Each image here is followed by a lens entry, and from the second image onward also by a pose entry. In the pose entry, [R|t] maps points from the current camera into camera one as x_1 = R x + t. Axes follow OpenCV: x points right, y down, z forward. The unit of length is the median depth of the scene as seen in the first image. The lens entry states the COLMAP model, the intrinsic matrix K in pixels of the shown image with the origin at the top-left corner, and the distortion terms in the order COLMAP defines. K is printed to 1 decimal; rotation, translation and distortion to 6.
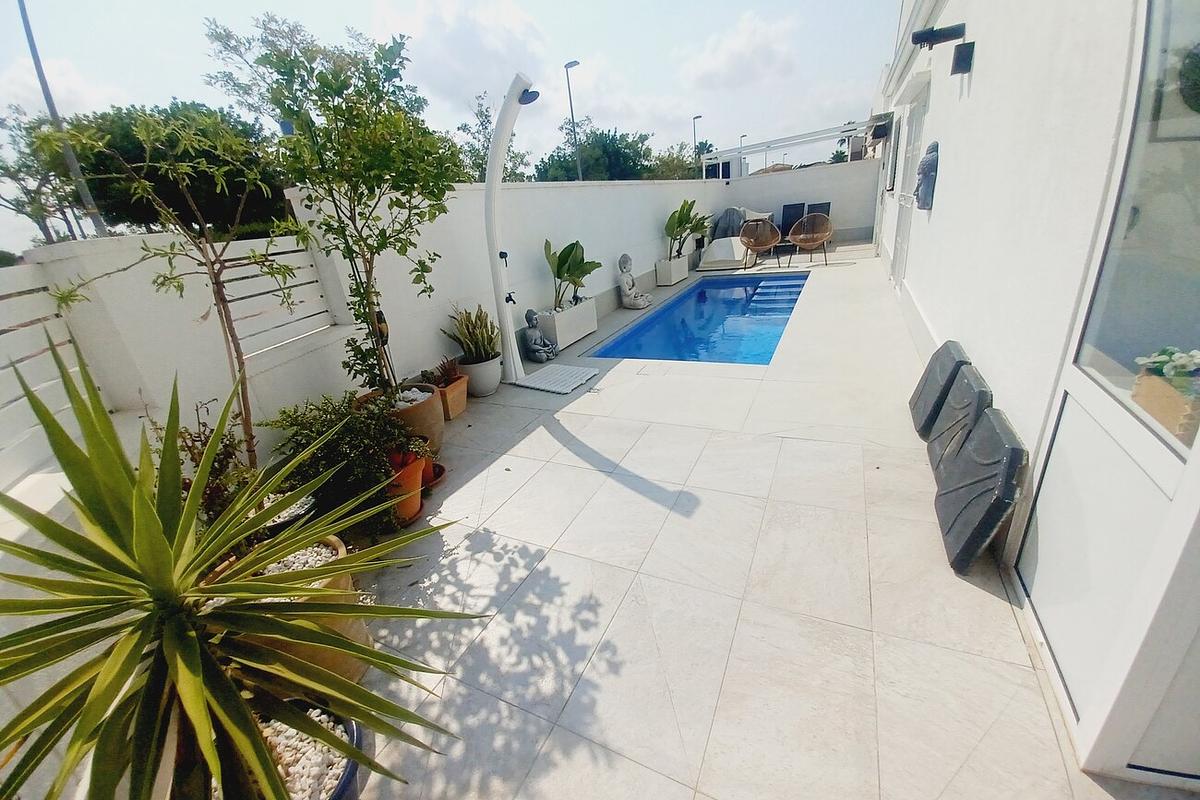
lens RADIAL K [[473.6, 0, 596.4], [0, 473.6, 412.8], [0, 0, 1]] dist [0.010530, -0.012555]
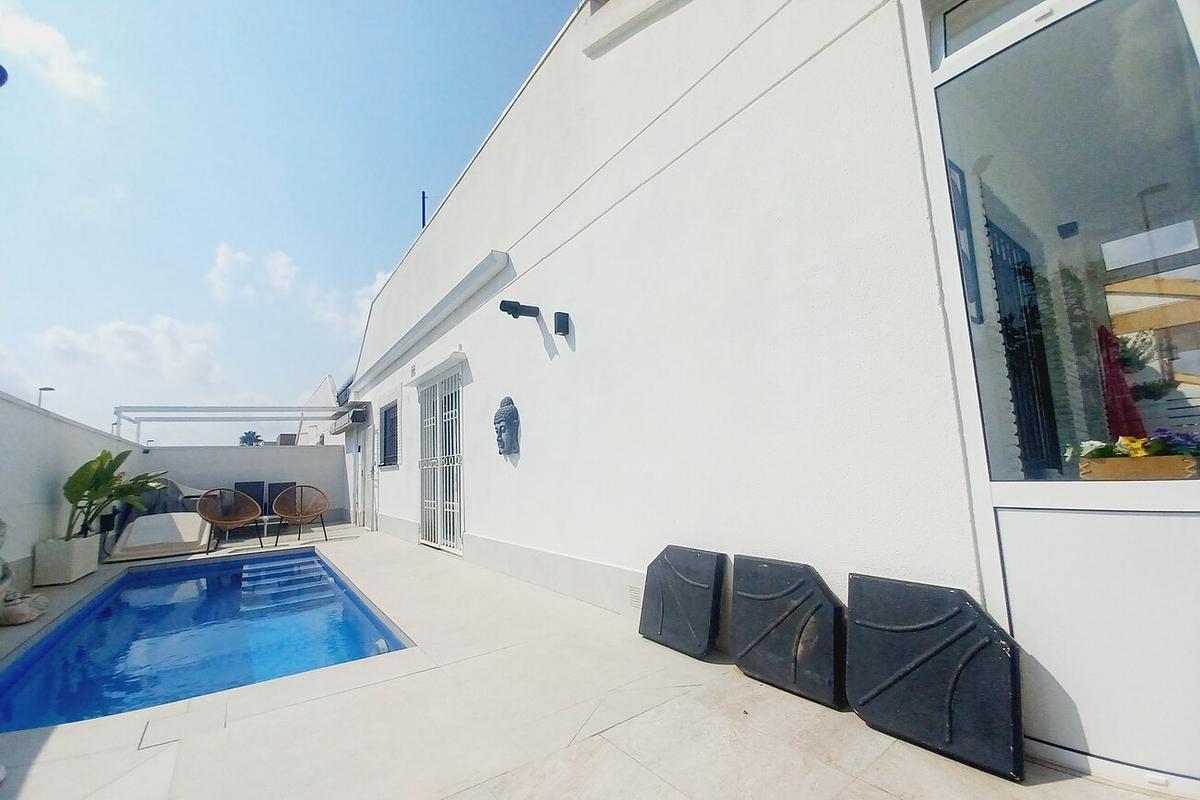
lens RADIAL K [[473.6, 0, 596.4], [0, 473.6, 412.8], [0, 0, 1]] dist [0.010530, -0.012555]
pose [[0.465874, 0.192853, 0.863580, -0.061817], [0.342163, 0.860777, -0.376813, -0.022943], [-0.816019, 0.471032, 0.335026, 0.212397]]
